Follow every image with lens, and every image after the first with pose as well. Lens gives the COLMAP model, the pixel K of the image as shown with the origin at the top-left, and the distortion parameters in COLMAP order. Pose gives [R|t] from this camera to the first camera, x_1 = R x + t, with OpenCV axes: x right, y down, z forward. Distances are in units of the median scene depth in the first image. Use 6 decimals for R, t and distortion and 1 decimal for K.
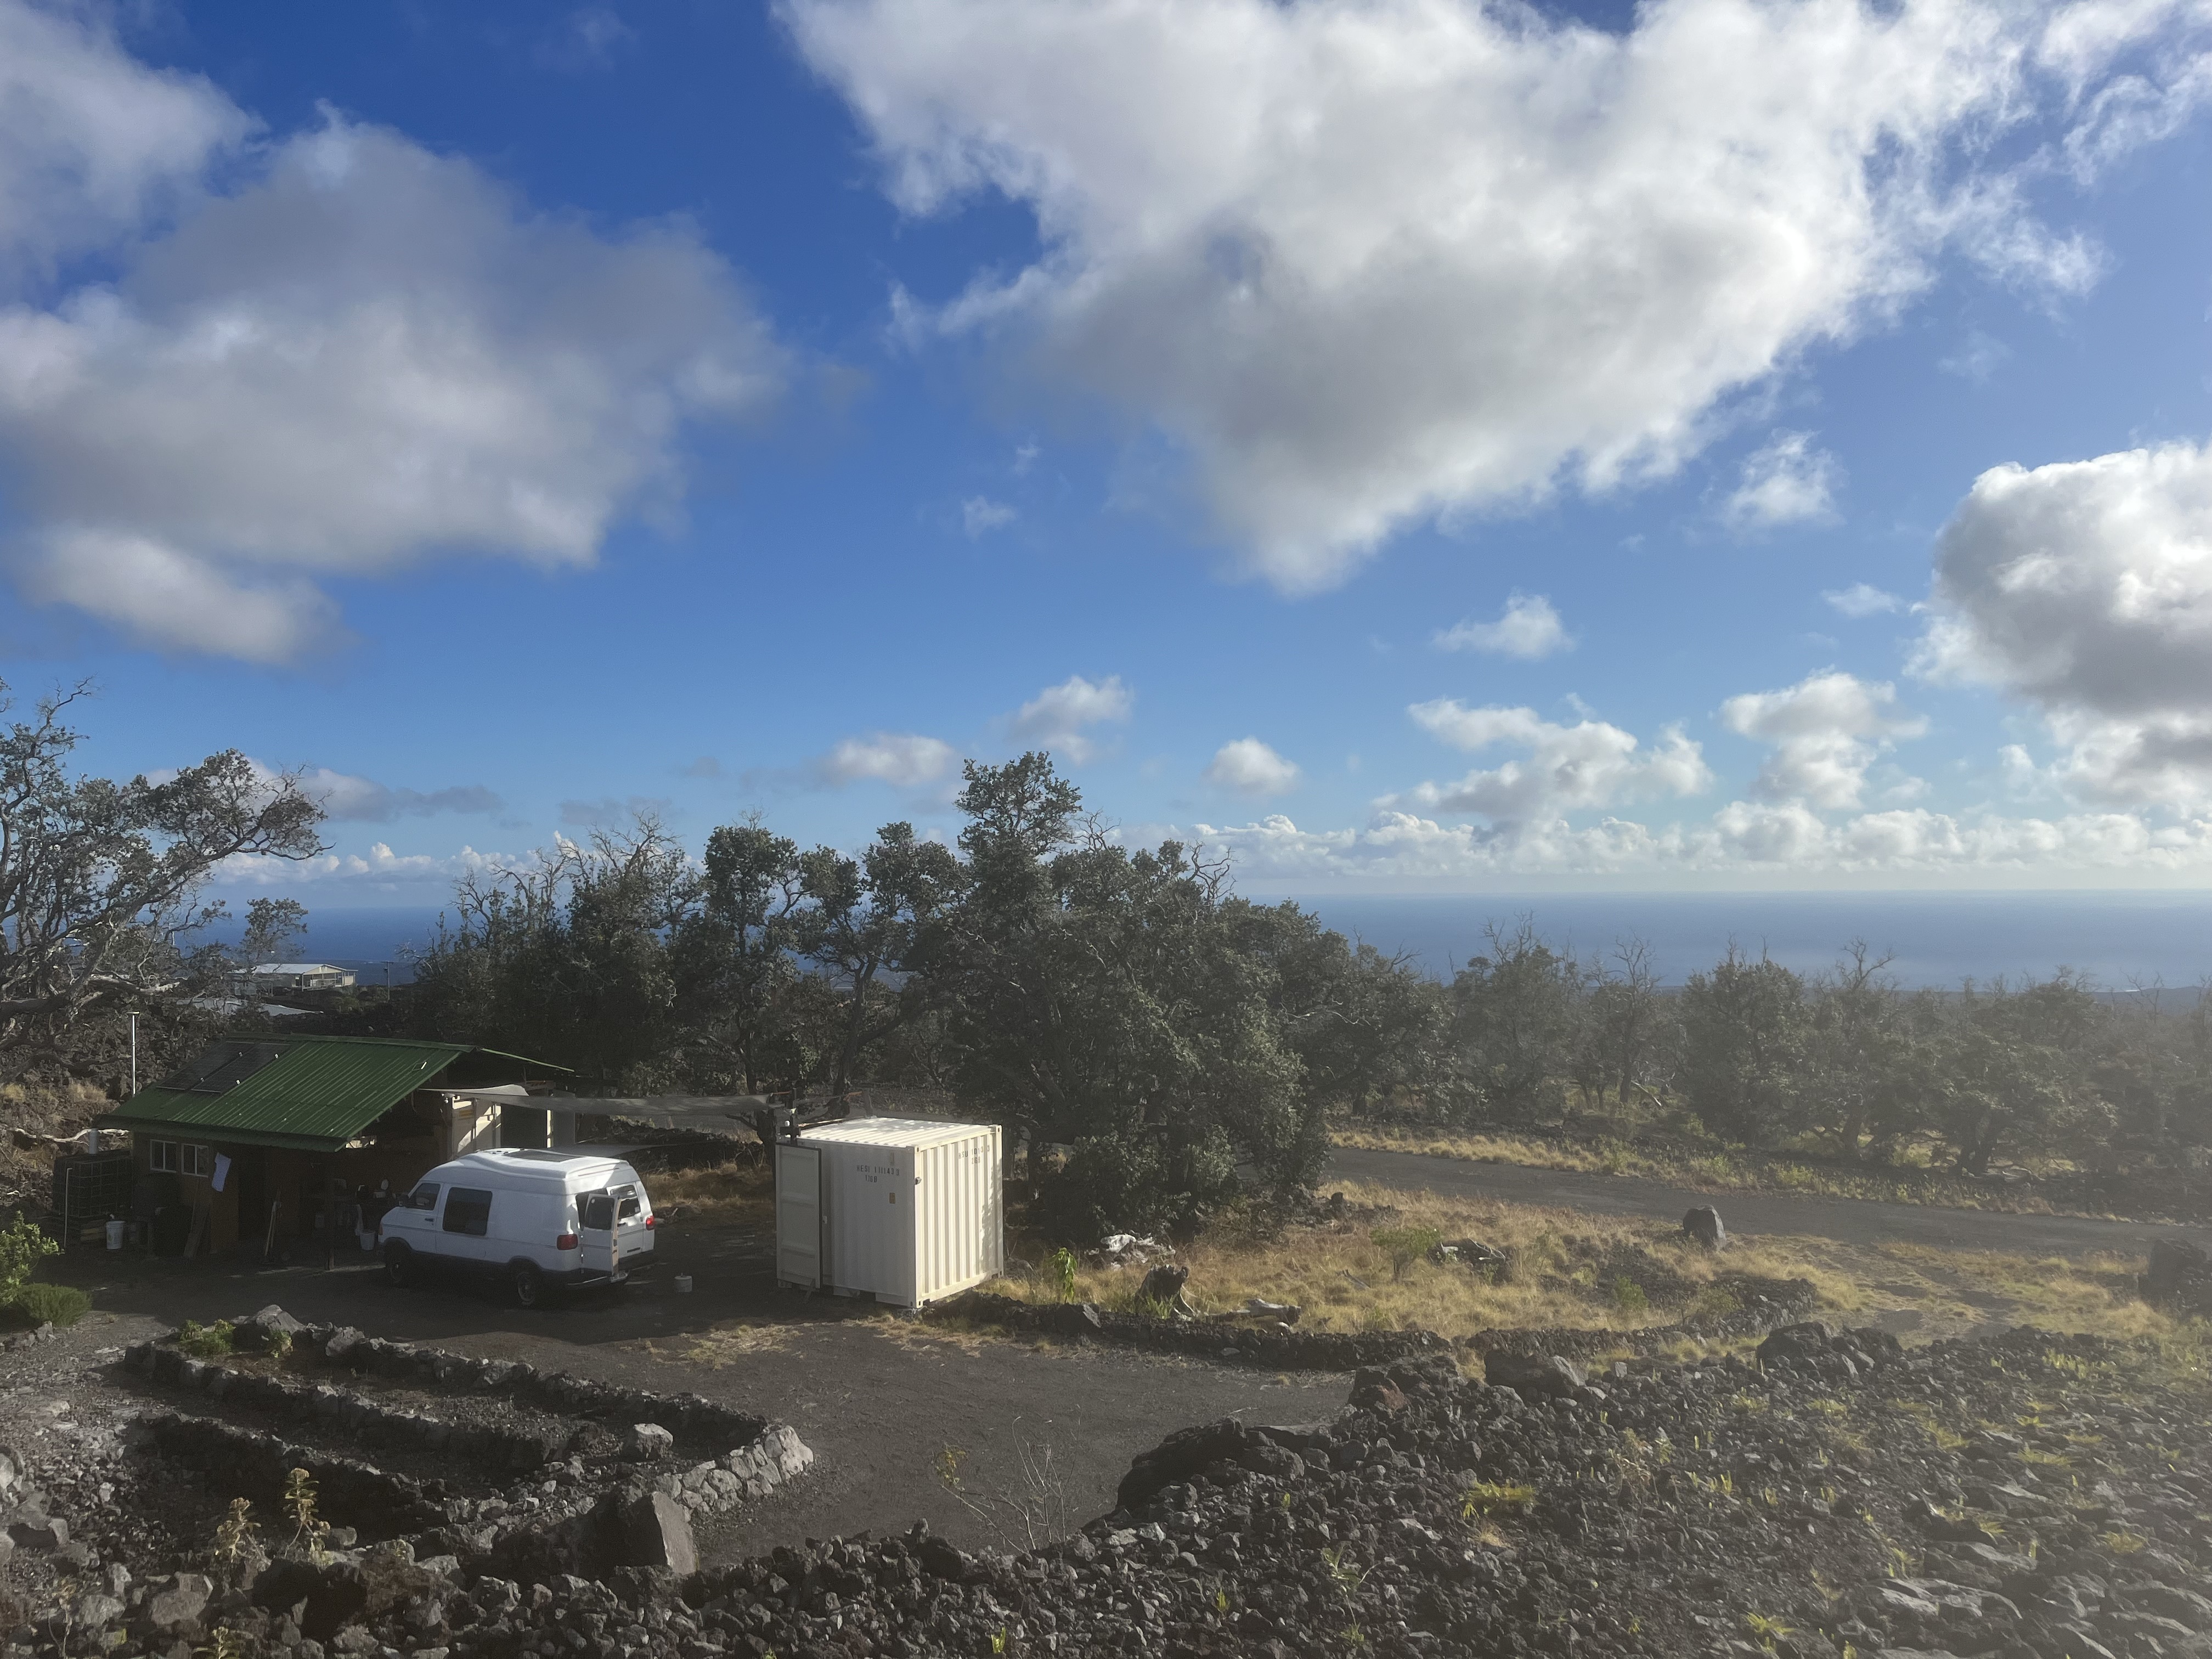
lens RADIAL K [[1640.8, 0, 1106.0], [0, 1640.8, 829.5], [0, 0, 1]] dist [0.025089, 0.002298]
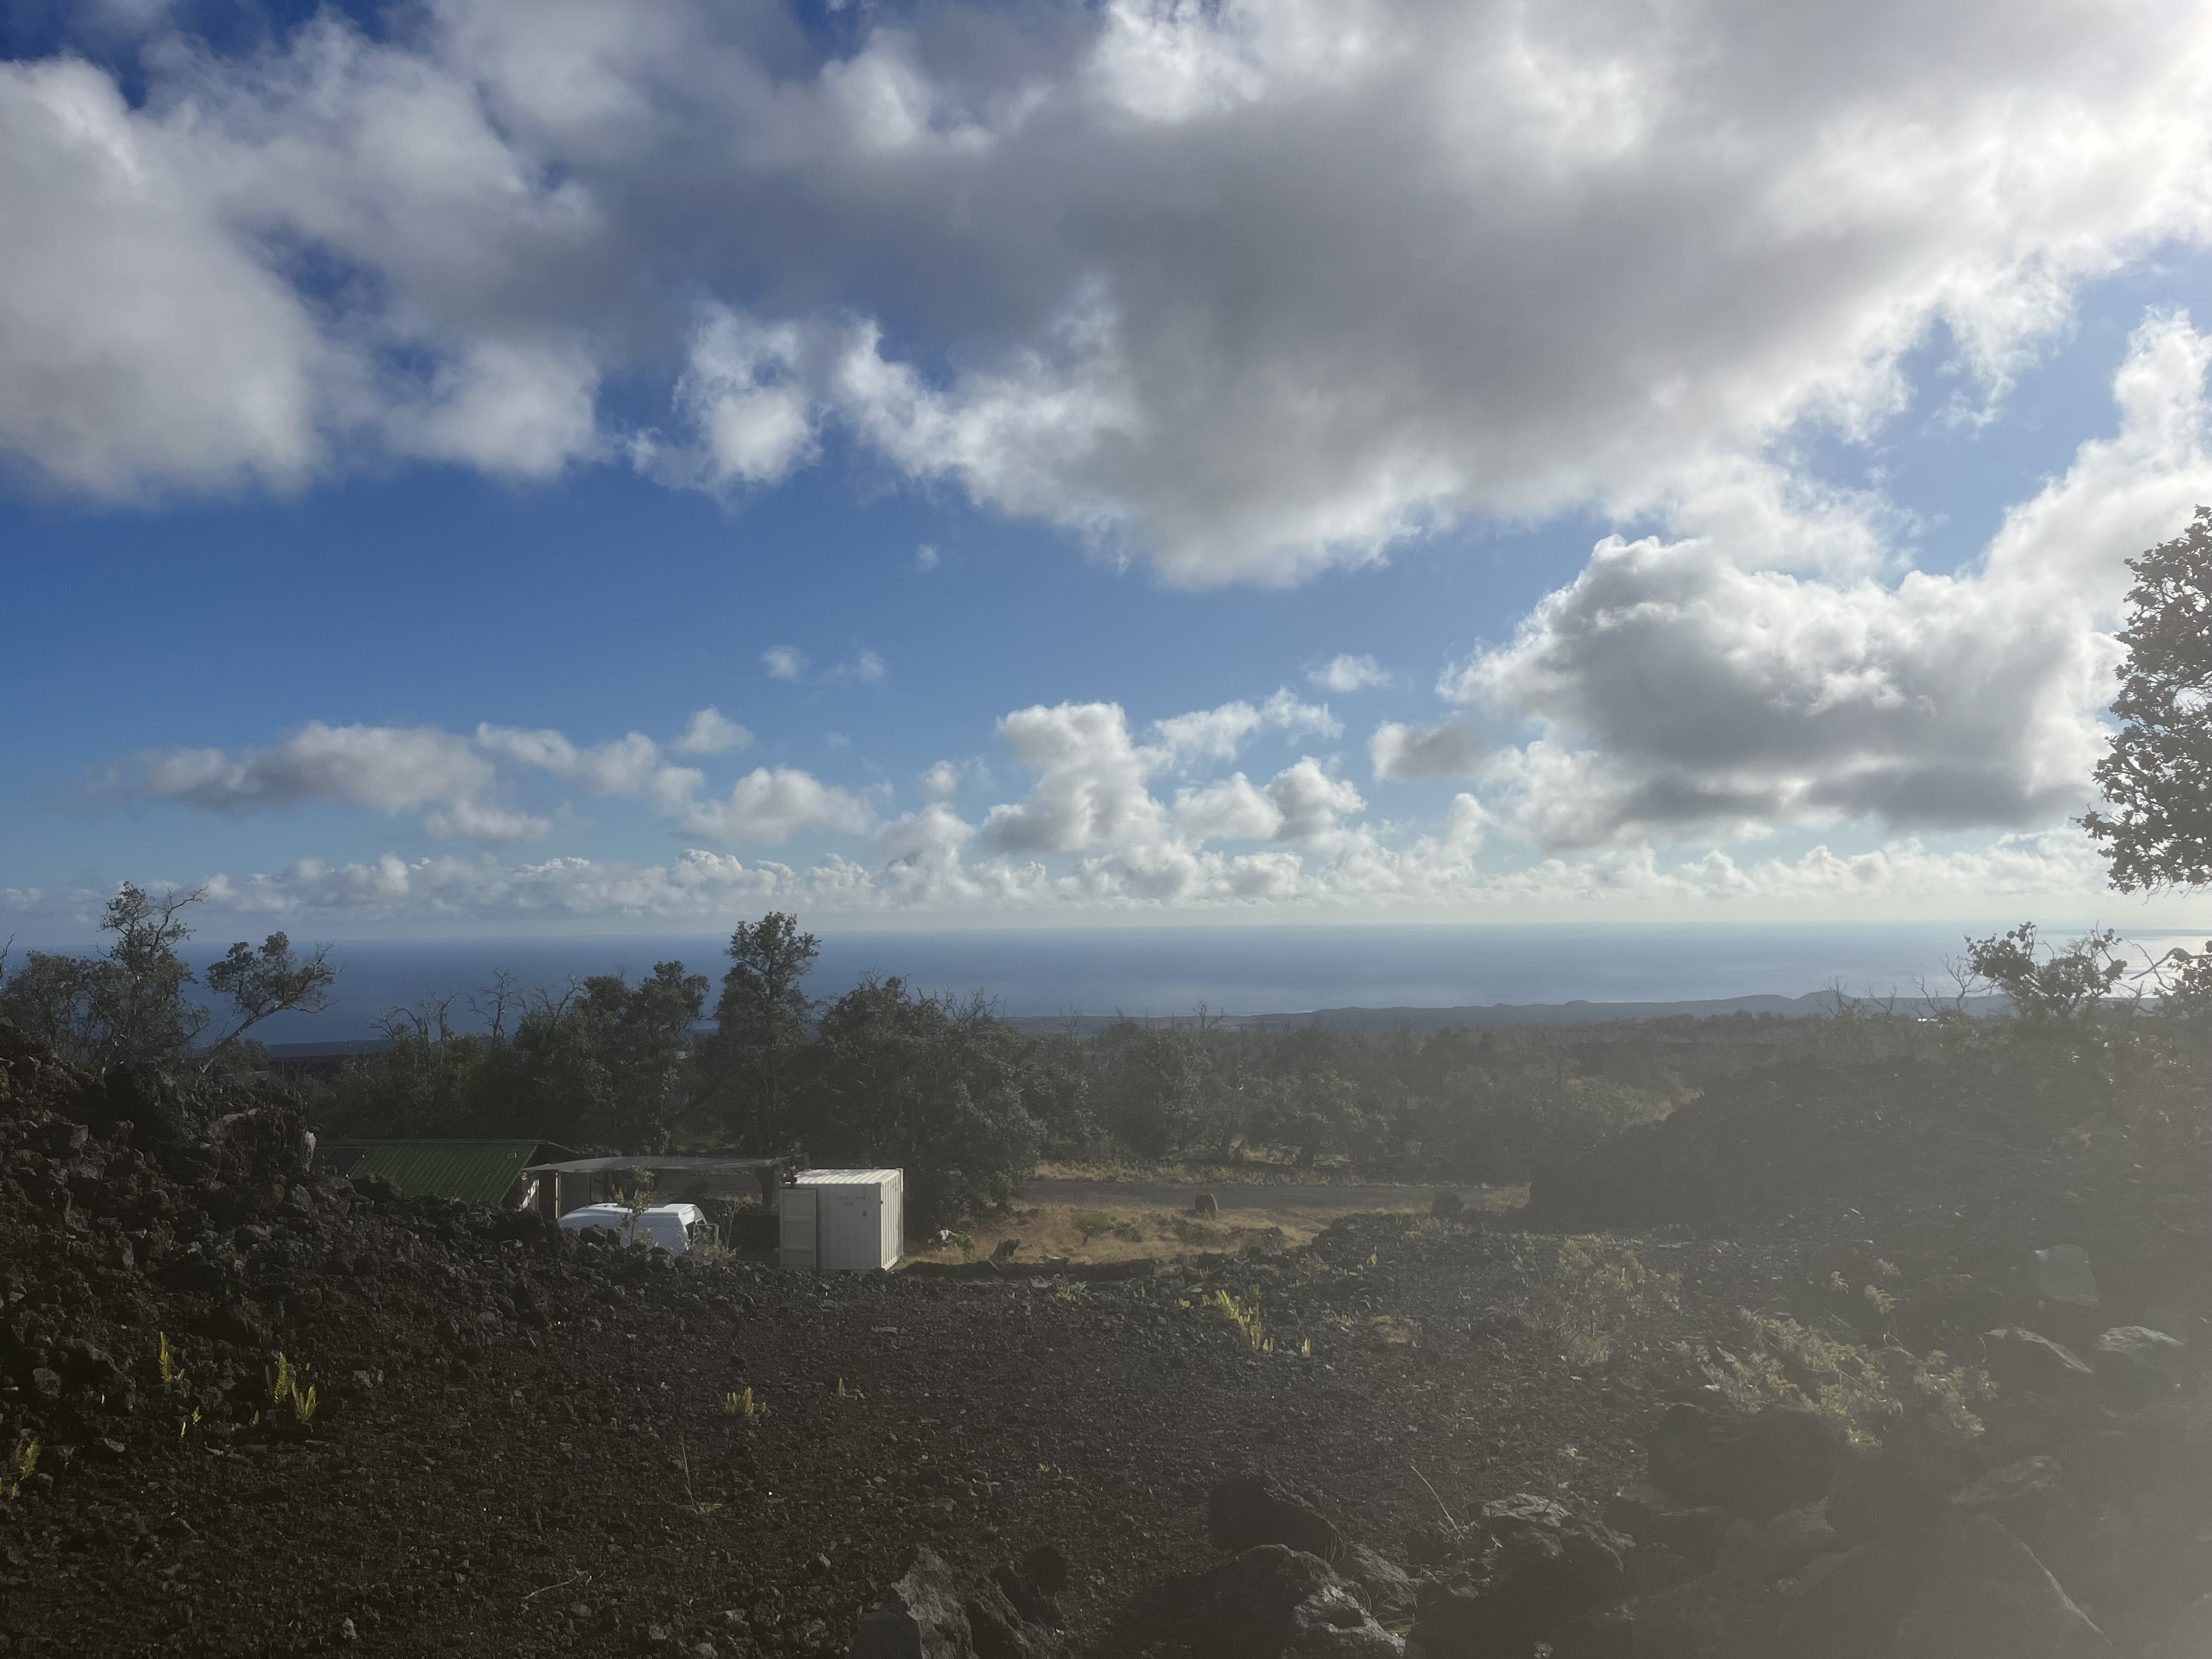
lens RADIAL K [[1640.8, 0, 1106.0], [0, 1640.8, 829.5], [0, 0, 1]] dist [0.025089, 0.002298]
pose [[0.912032, 0.018468, 0.409704, -0.509207], [-0.009357, 0.999663, -0.024233, -0.121375], [-0.410013, 0.018268, 0.911897, -0.595845]]
